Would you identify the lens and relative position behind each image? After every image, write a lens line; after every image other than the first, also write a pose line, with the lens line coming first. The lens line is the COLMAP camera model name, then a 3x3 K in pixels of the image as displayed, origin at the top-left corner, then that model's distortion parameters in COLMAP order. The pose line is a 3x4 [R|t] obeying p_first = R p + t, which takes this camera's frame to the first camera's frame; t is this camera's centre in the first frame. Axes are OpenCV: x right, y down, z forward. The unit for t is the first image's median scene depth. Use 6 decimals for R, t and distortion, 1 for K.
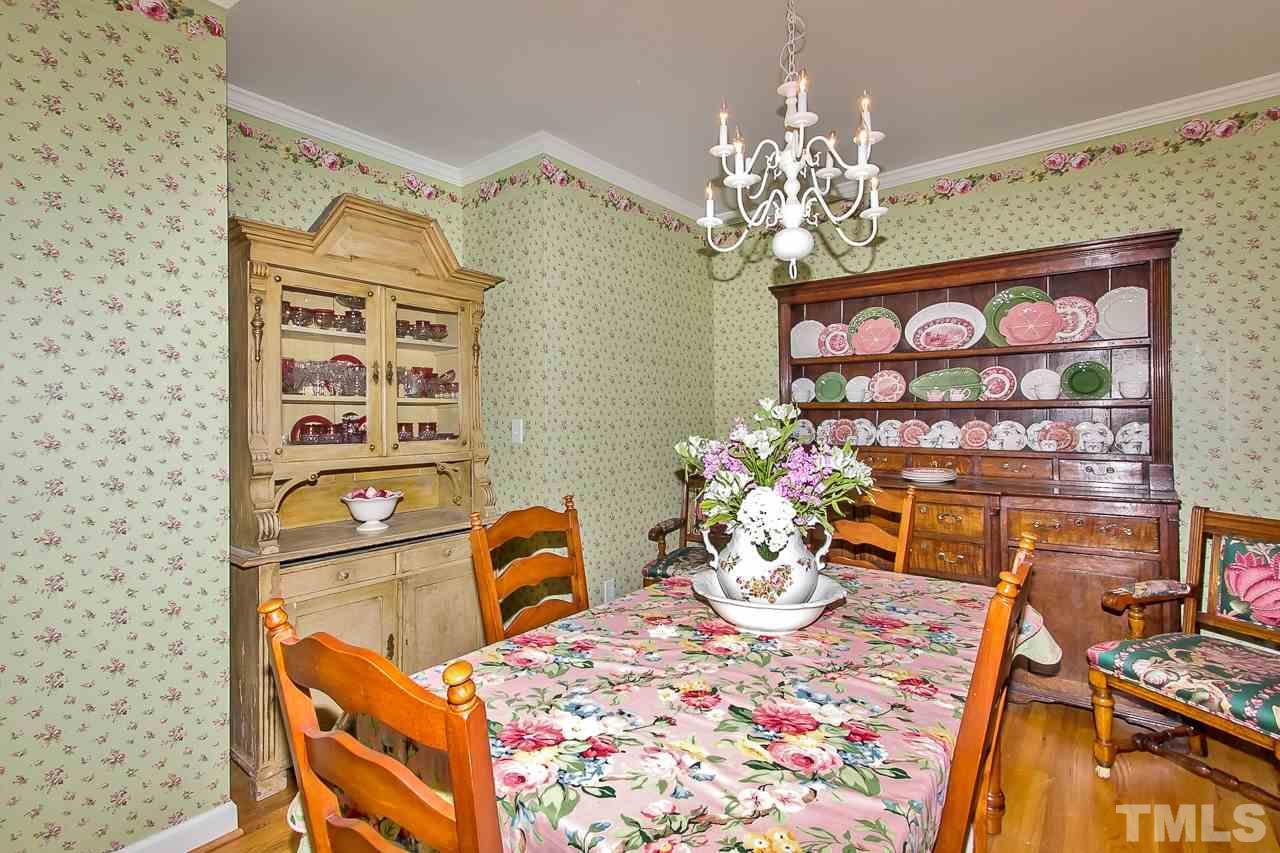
lens RADIAL K [[572.8, 0, 639.4], [0, 572.8, 401.5], [0, 0, 1]] dist [0.001079, -0.000079]
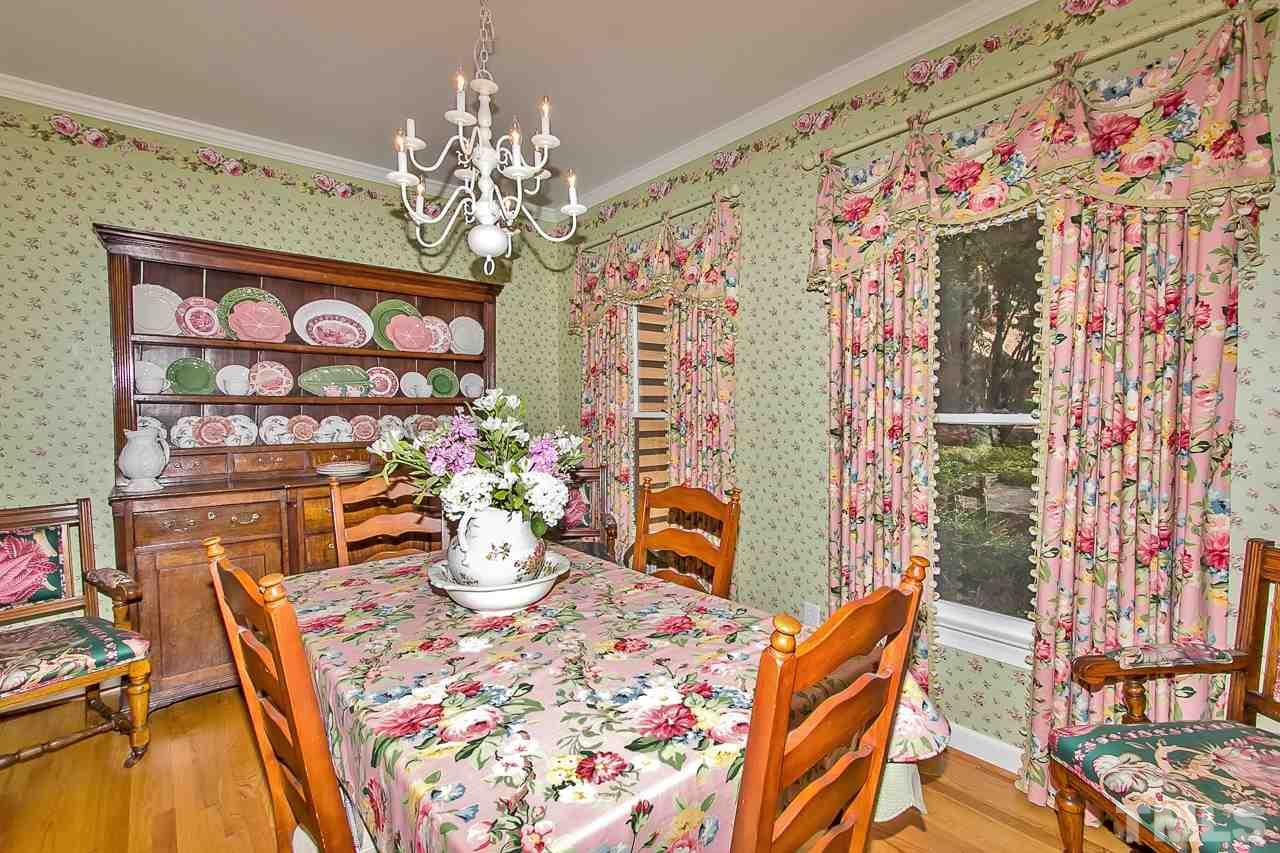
lens RADIAL K [[559.7, 0, 640.0], [0, 559.7, 426.5], [0, 0, 1]] dist [-0.001656, -0.000257]
pose [[0.229388, -0.027534, 0.972945, -0.346759], [-0.018473, 0.999297, 0.032635, 0.011059], [-0.973160, -0.025459, 0.228718, 0.254566]]
